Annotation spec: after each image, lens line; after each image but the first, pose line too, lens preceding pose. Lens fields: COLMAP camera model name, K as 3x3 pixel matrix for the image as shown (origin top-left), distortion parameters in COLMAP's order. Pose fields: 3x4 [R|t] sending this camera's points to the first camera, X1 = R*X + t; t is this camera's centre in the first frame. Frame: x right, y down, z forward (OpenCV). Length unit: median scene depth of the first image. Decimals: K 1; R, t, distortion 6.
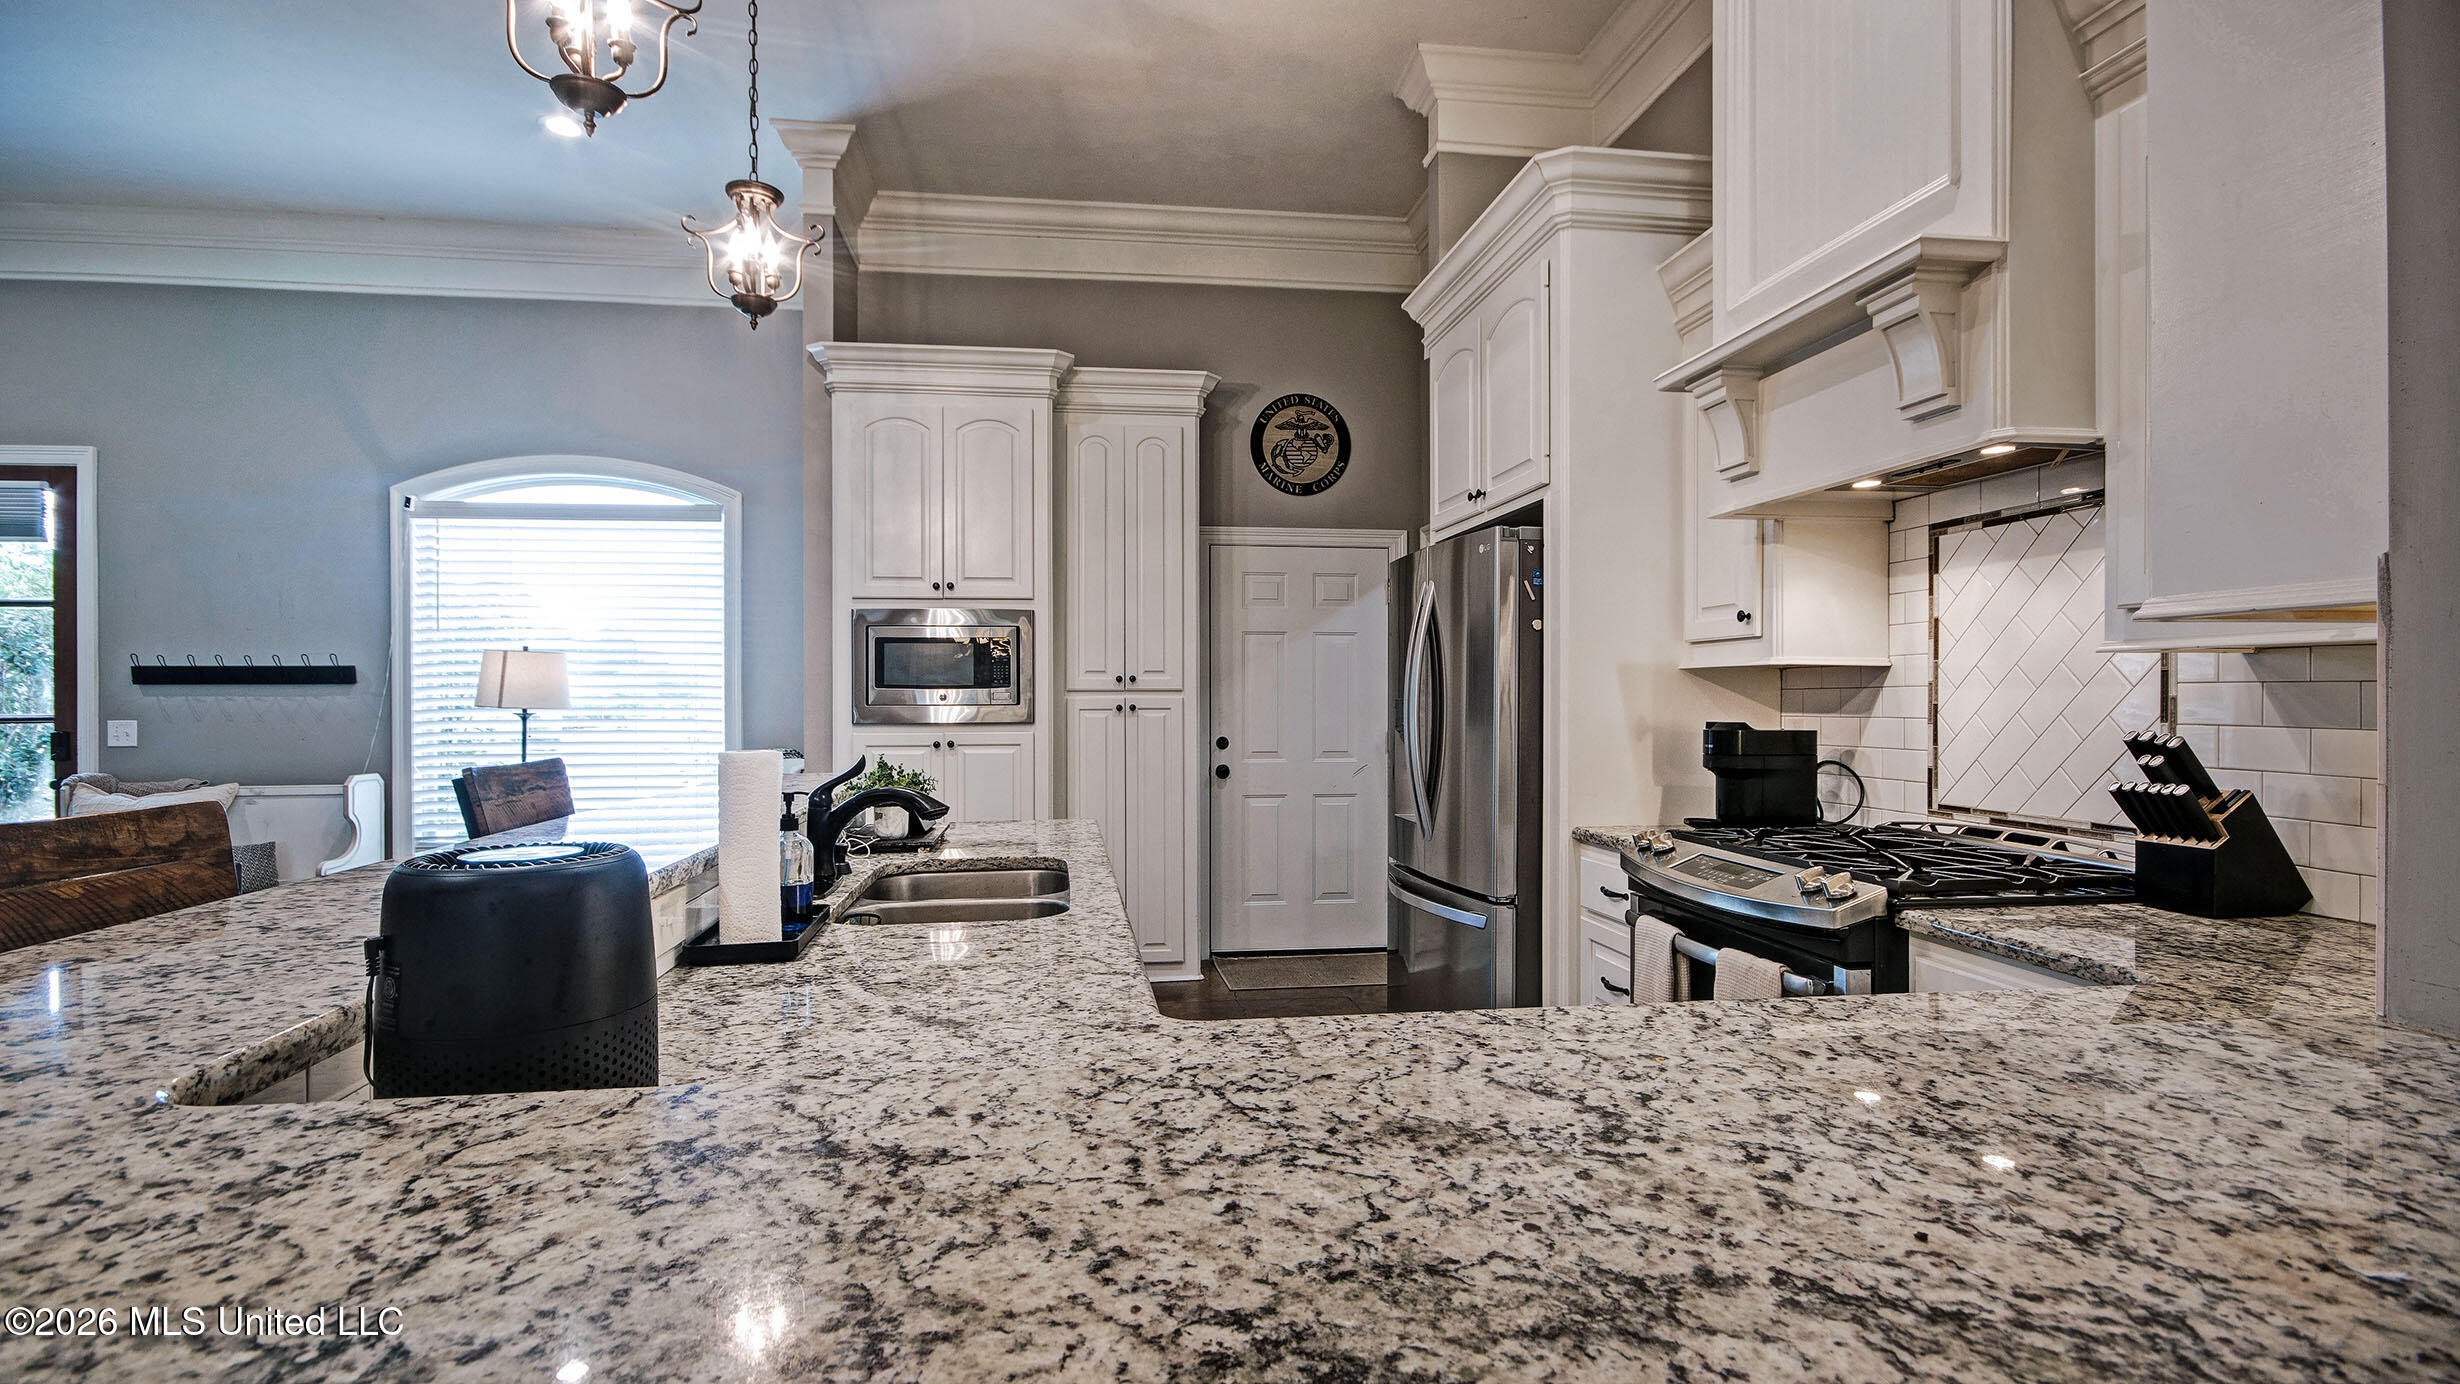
lens RADIAL K [[1166.1, 0, 1229.4], [0, 1166.1, 687.3], [0, 0, 1]] dist [0.000222, 0.000088]
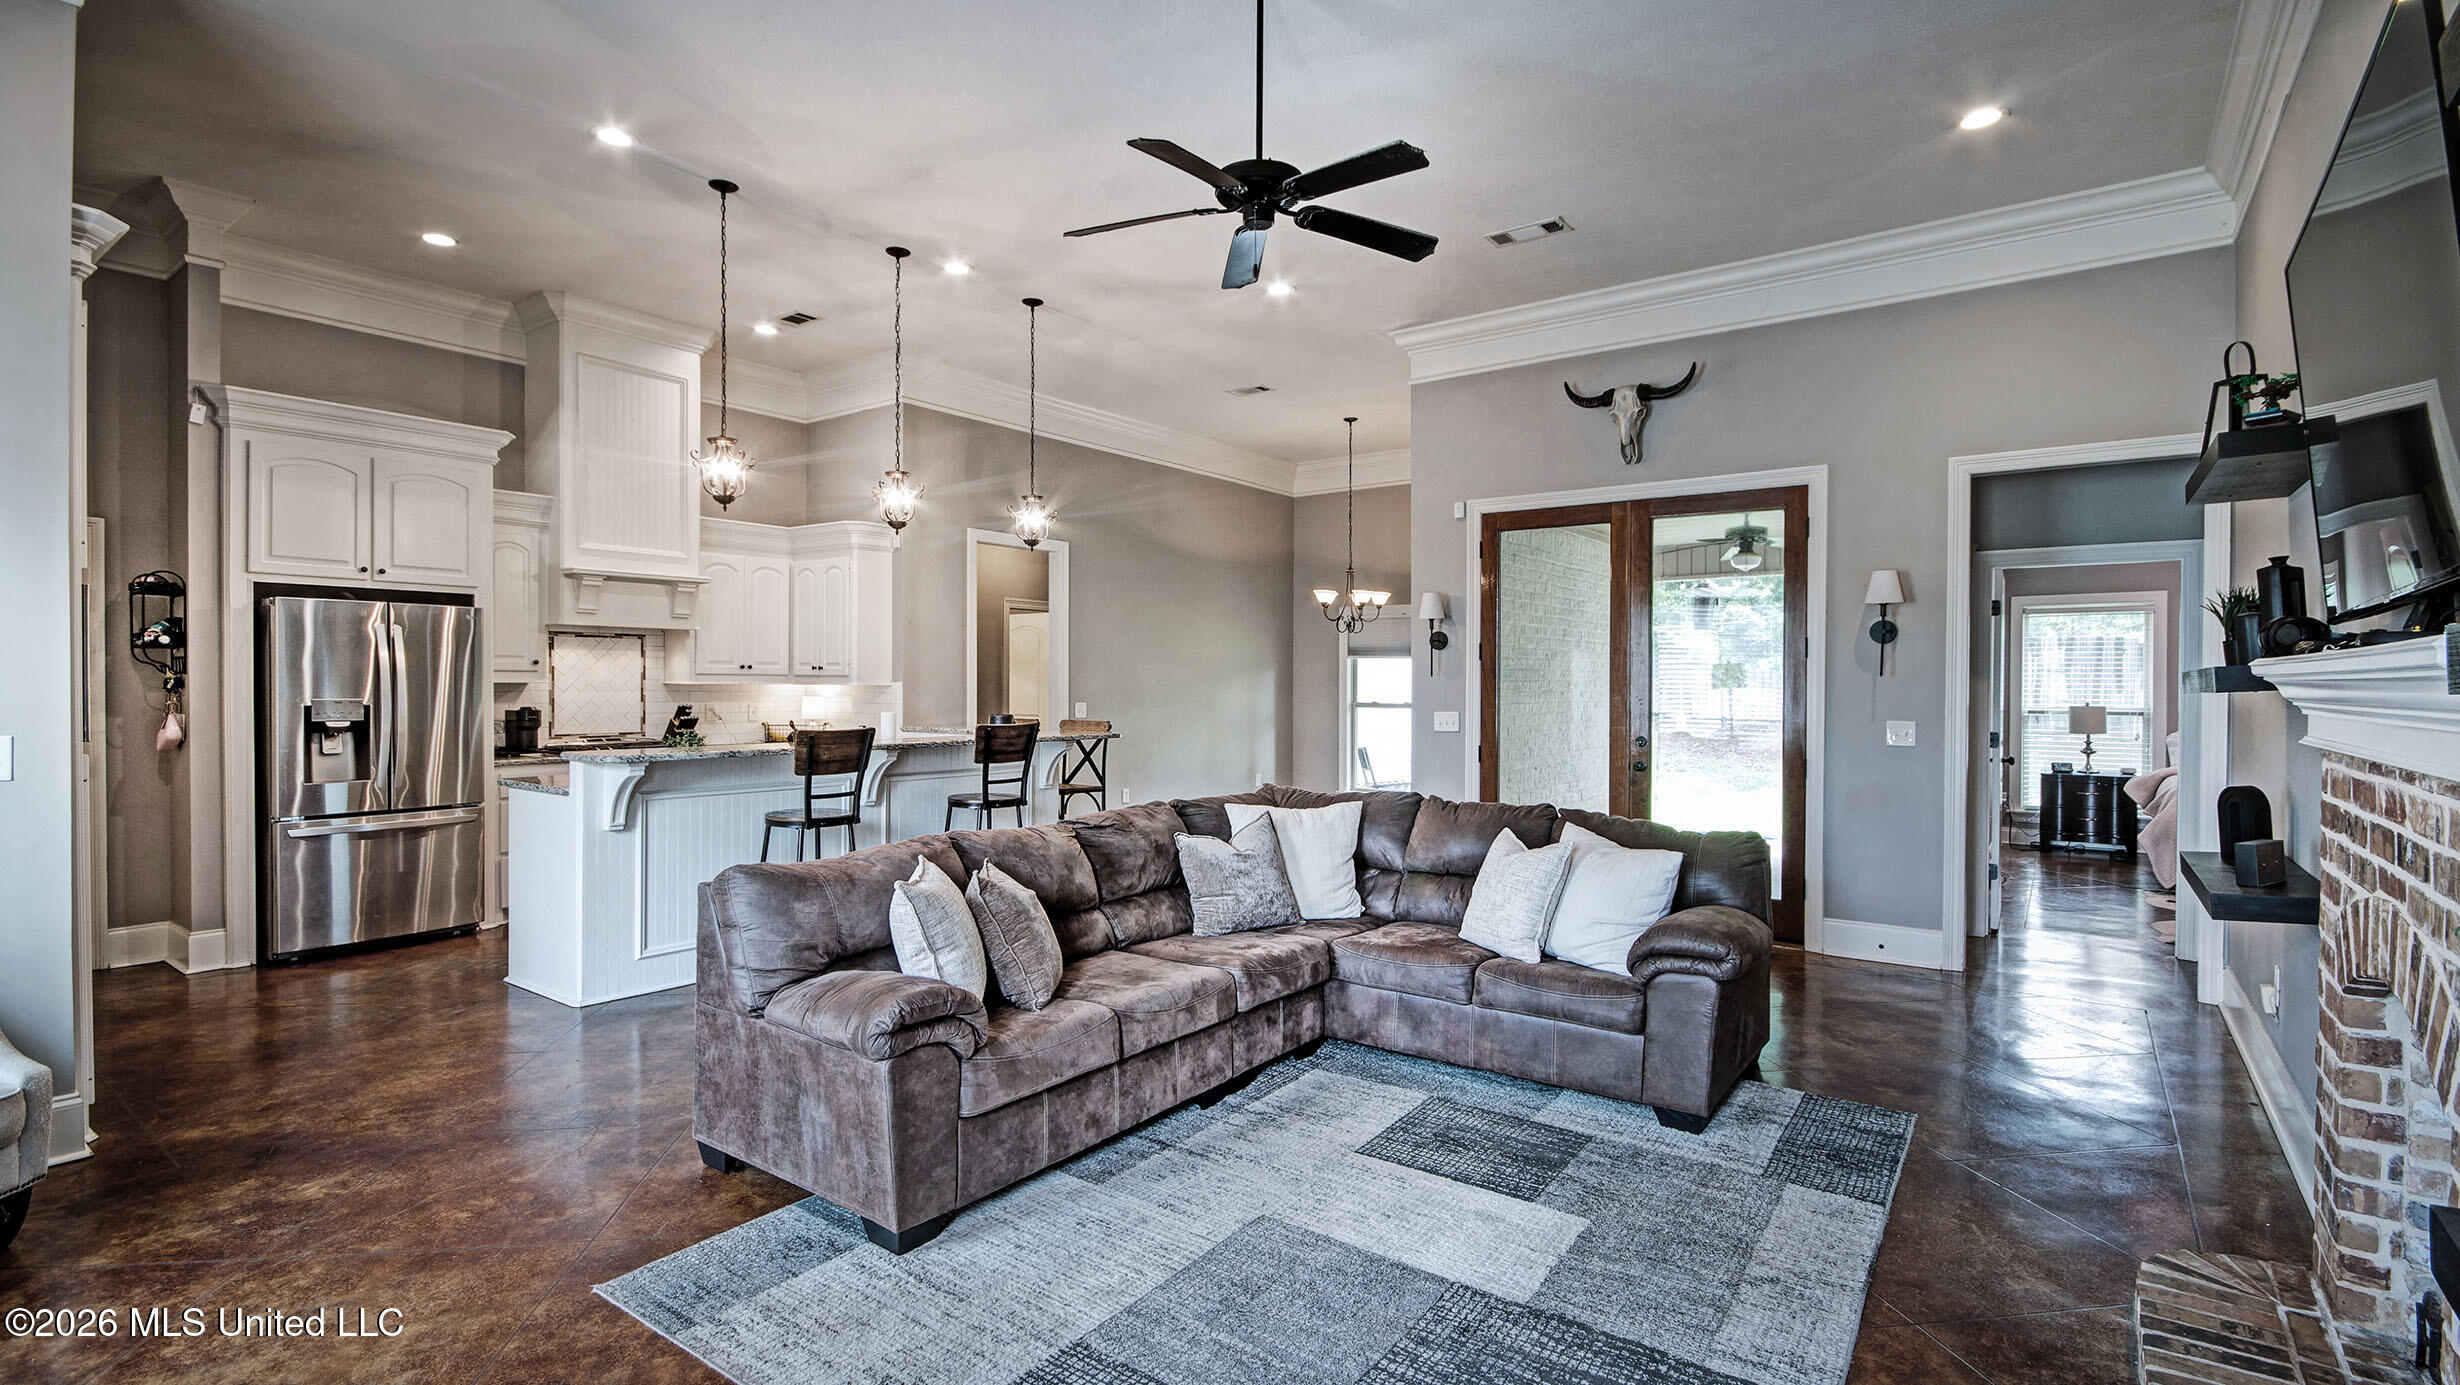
lens RADIAL K [[1166.1, 0, 1223.9], [0, 1166.1, 683.1], [0, 0, 1]] dist [0.000222, 0.000088]
pose [[-0.711156, -0.007836, 0.702990, -2.397967], [0.000650, 0.999930, 0.011803, -0.051226], [-0.703034, 0.008851, -0.711101, 1.824652]]
